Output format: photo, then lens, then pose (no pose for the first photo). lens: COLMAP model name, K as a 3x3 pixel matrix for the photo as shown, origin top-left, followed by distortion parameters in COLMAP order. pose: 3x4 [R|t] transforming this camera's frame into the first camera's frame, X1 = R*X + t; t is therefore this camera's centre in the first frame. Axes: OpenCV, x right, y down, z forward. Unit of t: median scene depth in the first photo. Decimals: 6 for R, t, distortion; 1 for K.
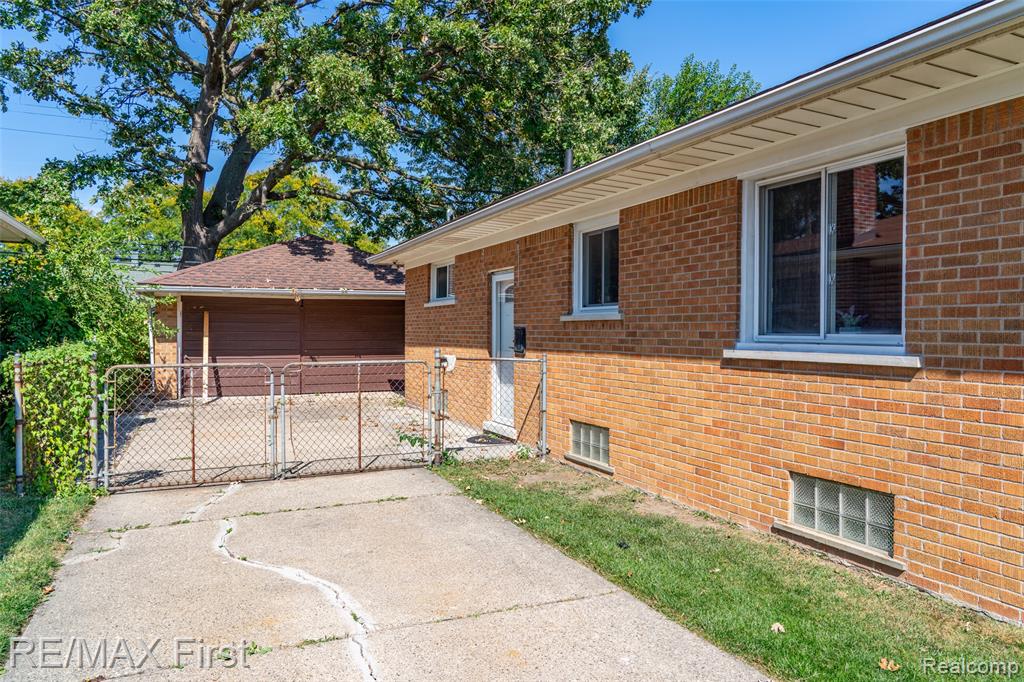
lens RADIAL K [[696.1, 0, 512.4], [0, 696.1, 335.8], [0, 0, 1]] dist [-0.021598, 0.006063]
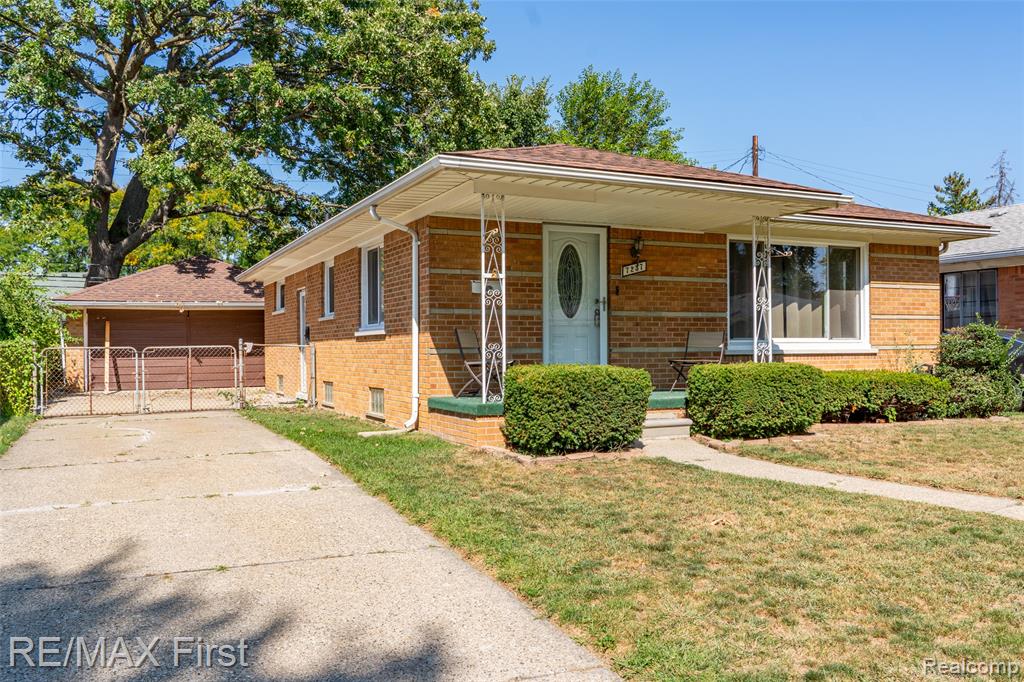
lens RADIAL K [[836.3, 0, 512.0], [0, 836.3, 341.0], [0, 0, 1]] dist [-0.009329, -0.005787]
pose [[0.999691, -0.015503, 0.019427, 0.253963], [0.015727, 0.999811, -0.011430, 0.028636], [-0.019246, 0.011732, 0.999746, -0.507767]]
